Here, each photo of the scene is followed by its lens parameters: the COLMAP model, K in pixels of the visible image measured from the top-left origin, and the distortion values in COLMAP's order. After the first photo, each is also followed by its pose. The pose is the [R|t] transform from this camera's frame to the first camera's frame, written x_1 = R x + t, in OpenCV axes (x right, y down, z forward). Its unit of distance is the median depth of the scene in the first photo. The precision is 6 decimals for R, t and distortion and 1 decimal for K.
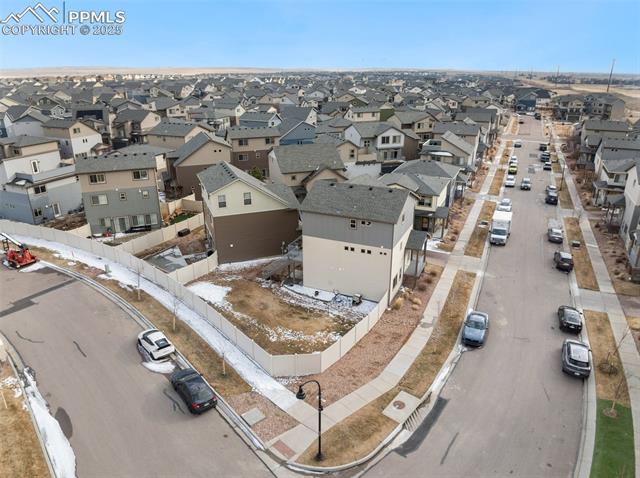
lens RADIAL K [[454.4, 0, 320.7], [0, 454.4, 237.4], [0, 0, 1]] dist [-0.043992, 0.005014]
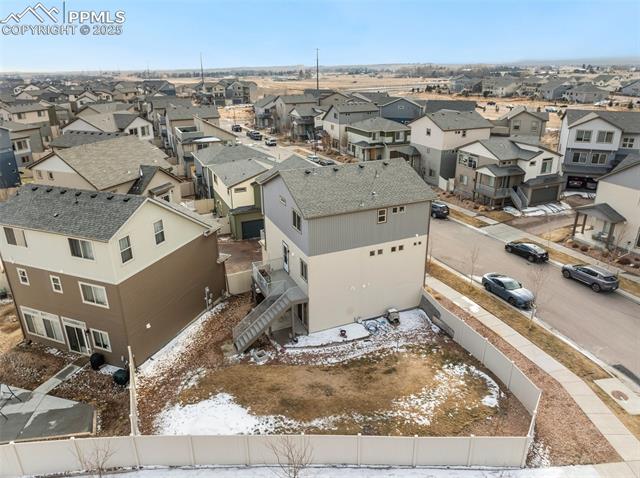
lens RADIAL K [[454.4, 0, 320.8], [0, 454.4, 238.8], [0, 0, 1]] dist [-0.043992, 0.005014]
pose [[0.664110, -0.277102, 0.694386, -0.403428], [0.274746, 0.954244, 0.118033, -0.086561], [-0.695321, 0.112393, 0.709856, 0.472919]]
